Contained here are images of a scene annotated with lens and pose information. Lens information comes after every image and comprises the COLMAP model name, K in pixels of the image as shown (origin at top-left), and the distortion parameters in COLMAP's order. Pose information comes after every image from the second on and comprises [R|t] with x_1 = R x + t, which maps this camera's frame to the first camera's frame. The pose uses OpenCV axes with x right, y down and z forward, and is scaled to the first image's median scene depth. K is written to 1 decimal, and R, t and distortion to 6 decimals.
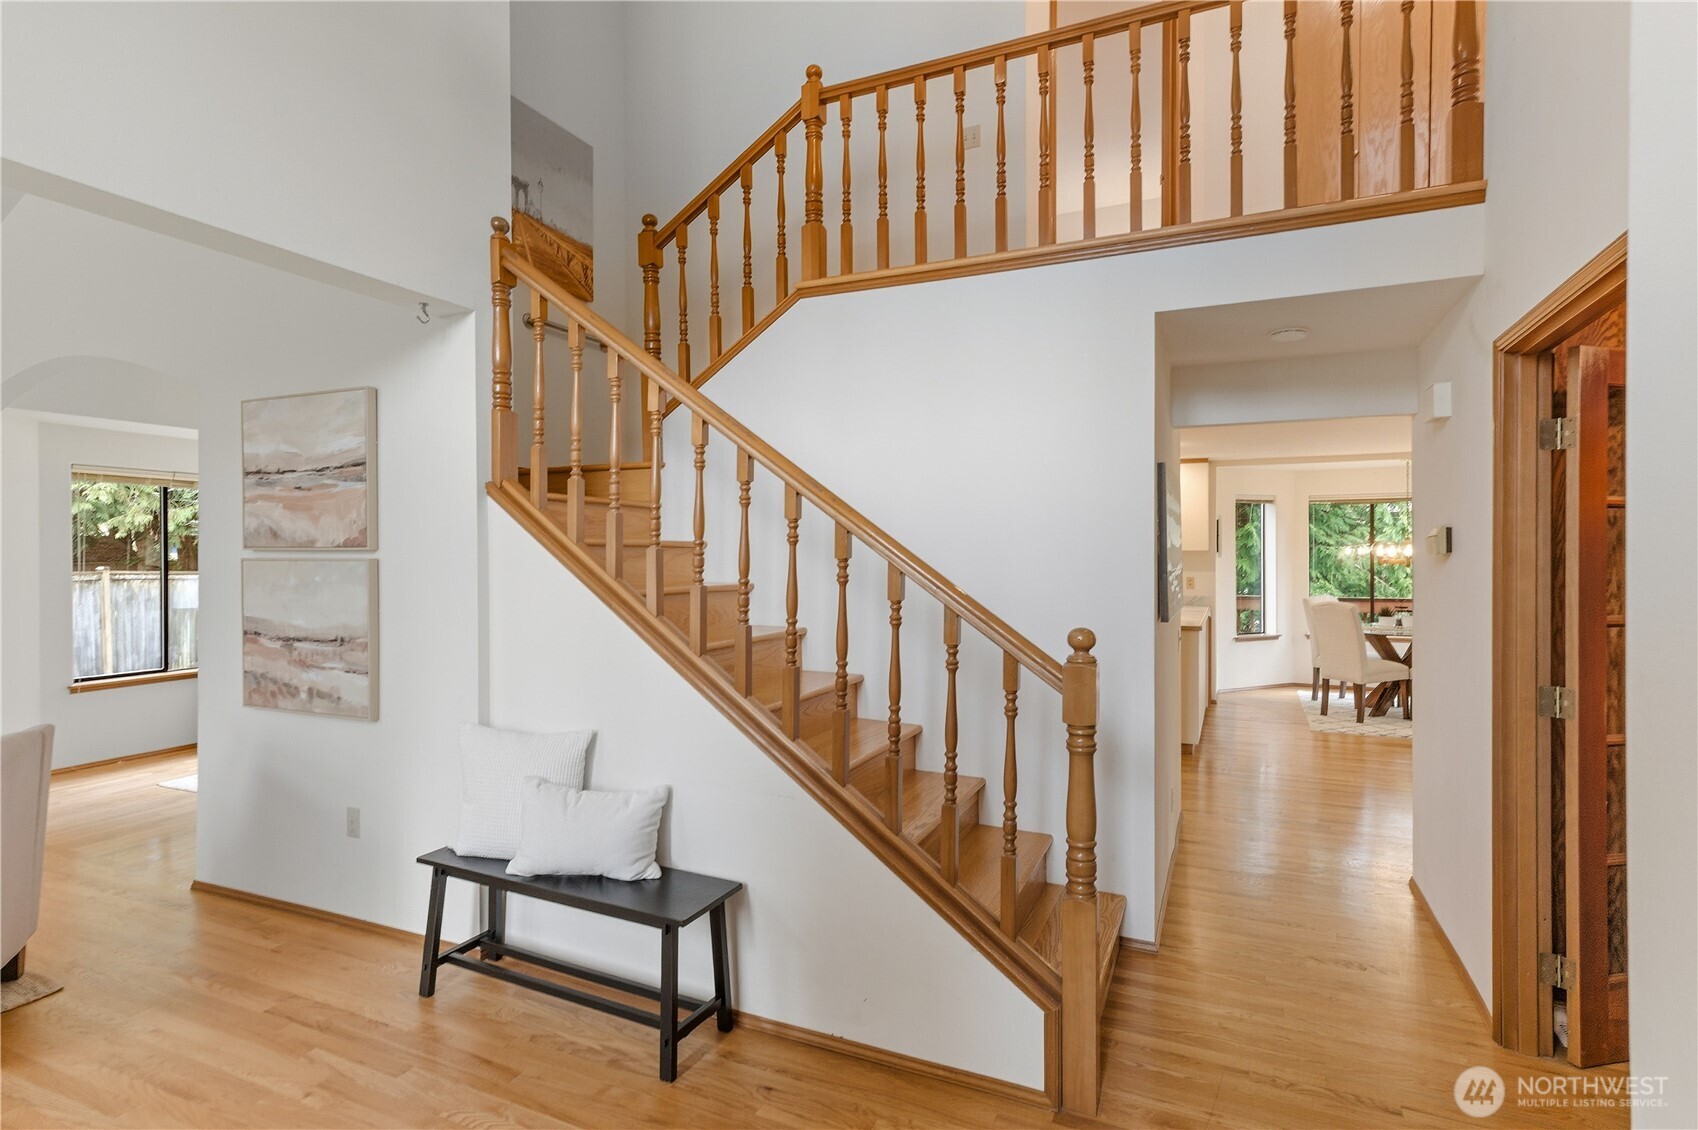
lens RADIAL K [[867.7, 0, 830.4], [0, 867.7, 557.0], [0, 0, 1]] dist [-0.000575, -0.000626]
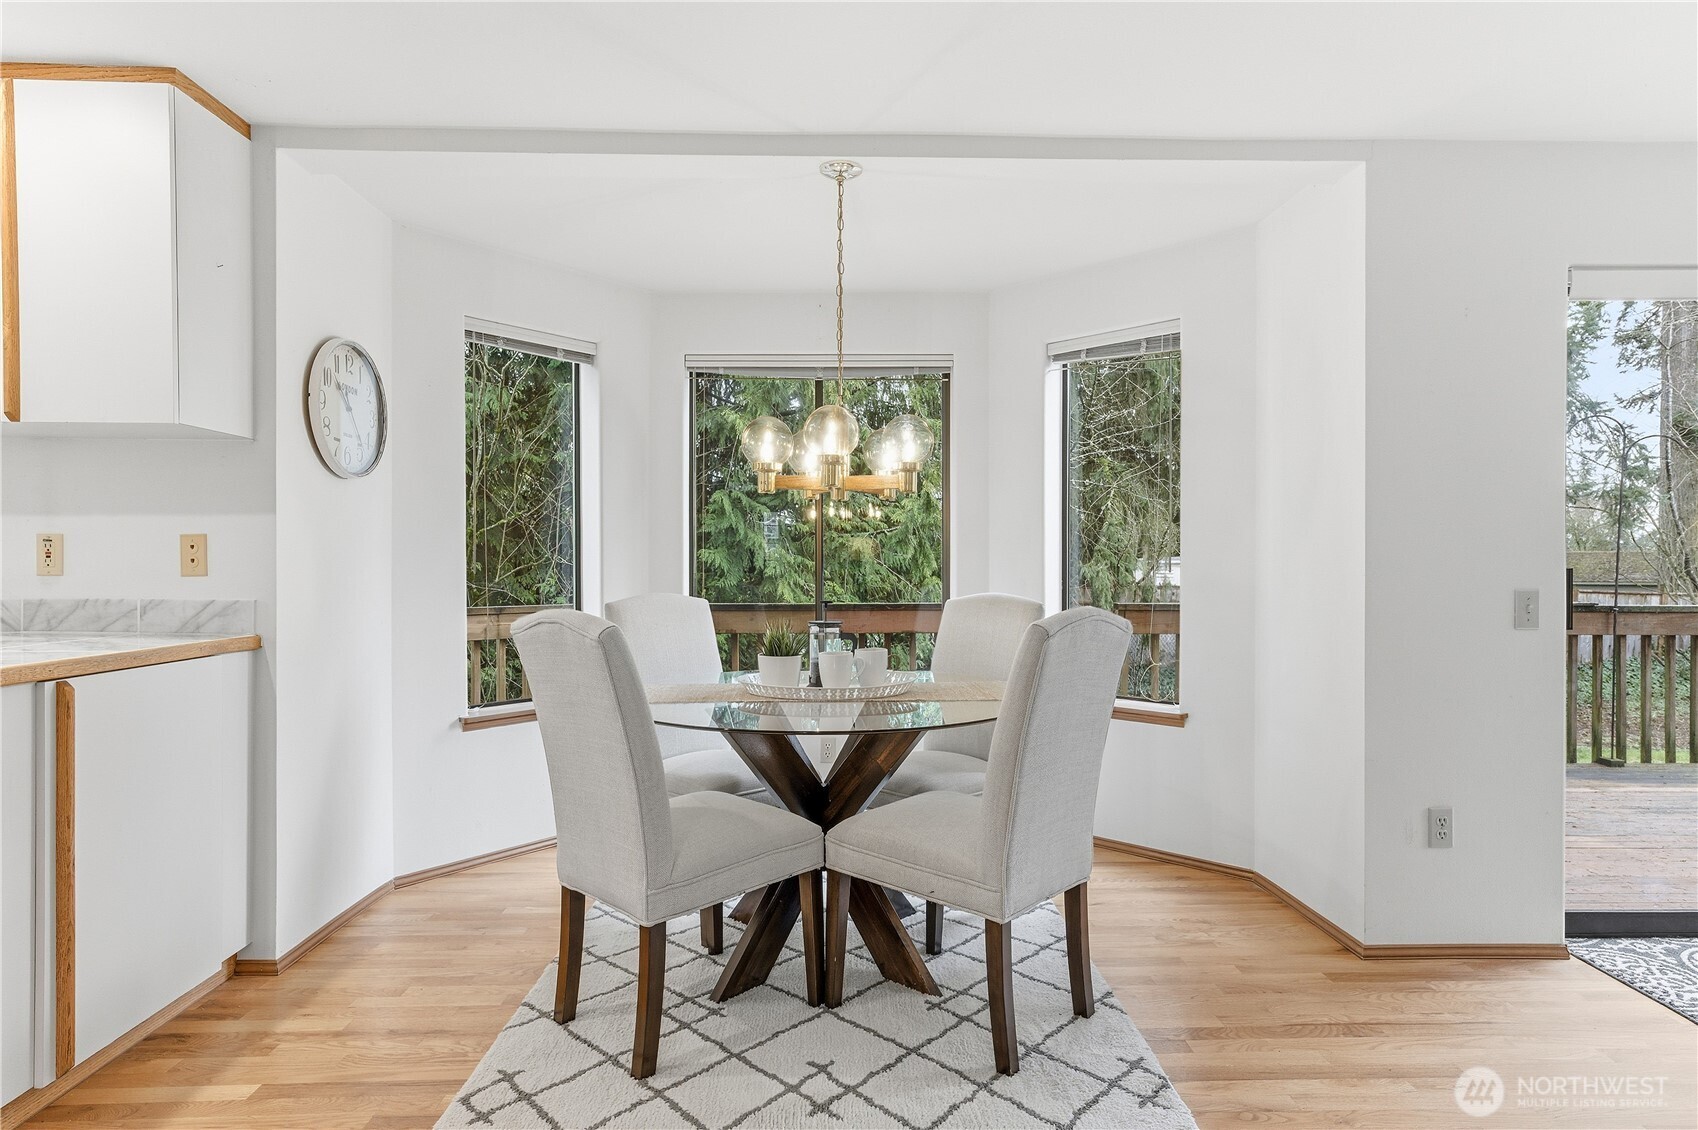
lens RADIAL K [[931.9, 0, 852.6], [0, 931.9, 570.6], [0, 0, 1]] dist [0.003556, 0.000163]
pose [[0.897692, 0.000696, 0.440623, 0.436391], [0.001142, 0.999992, -0.003905, 0.033680], [-0.440622, 0.004008, 0.897684, 0.579492]]
